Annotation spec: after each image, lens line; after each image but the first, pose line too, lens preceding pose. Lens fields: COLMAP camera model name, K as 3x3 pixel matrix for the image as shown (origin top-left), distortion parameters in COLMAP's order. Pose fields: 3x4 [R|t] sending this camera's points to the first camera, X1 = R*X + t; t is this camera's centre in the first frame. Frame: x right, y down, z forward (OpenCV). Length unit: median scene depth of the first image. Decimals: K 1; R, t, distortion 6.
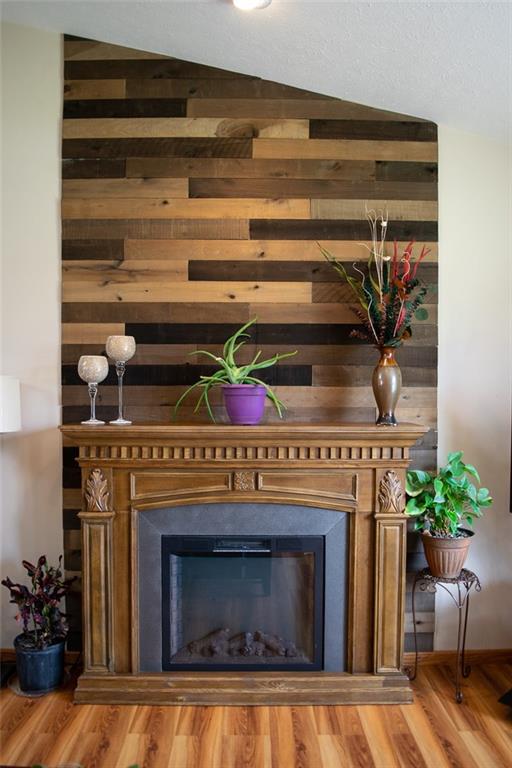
lens RADIAL K [[614.2, 0, 256.0], [0, 614.2, 384.0], [0, 0, 1]] dist [-0.080319, -0.001328]
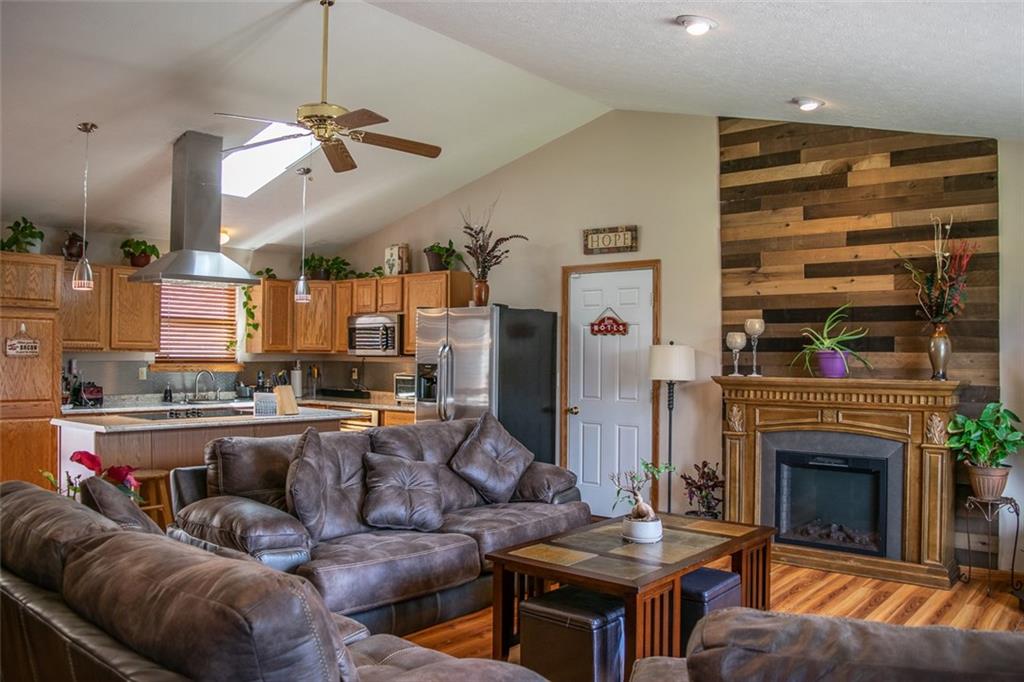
lens RADIAL K [[811.4, 0, 512.0], [0, 811.4, 341.0], [0, 0, 1]] dist [-0.072894, -0.000692]
pose [[0.761239, -0.009688, -0.648400, 0.588578], [-0.008232, 0.999663, -0.024601, 0.028796], [0.648420, 0.024064, 0.760903, -0.869286]]
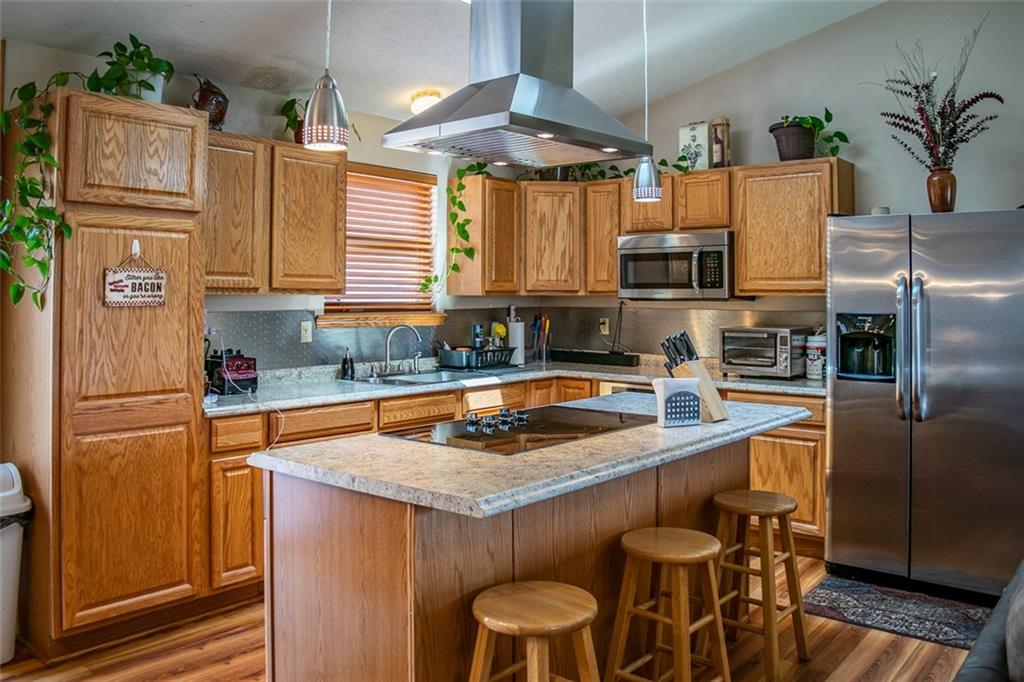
lens RADIAL K [[818.9, 0, 515.9], [0, 818.9, 268.9], [0, 0, 1]] dist [-0.080319, -0.001328]
pose [[0.770346, -0.020845, -0.637285, -0.655508], [-0.004947, 0.999240, -0.038664, 0.019832], [0.637607, 0.032937, 0.769657, -0.623697]]
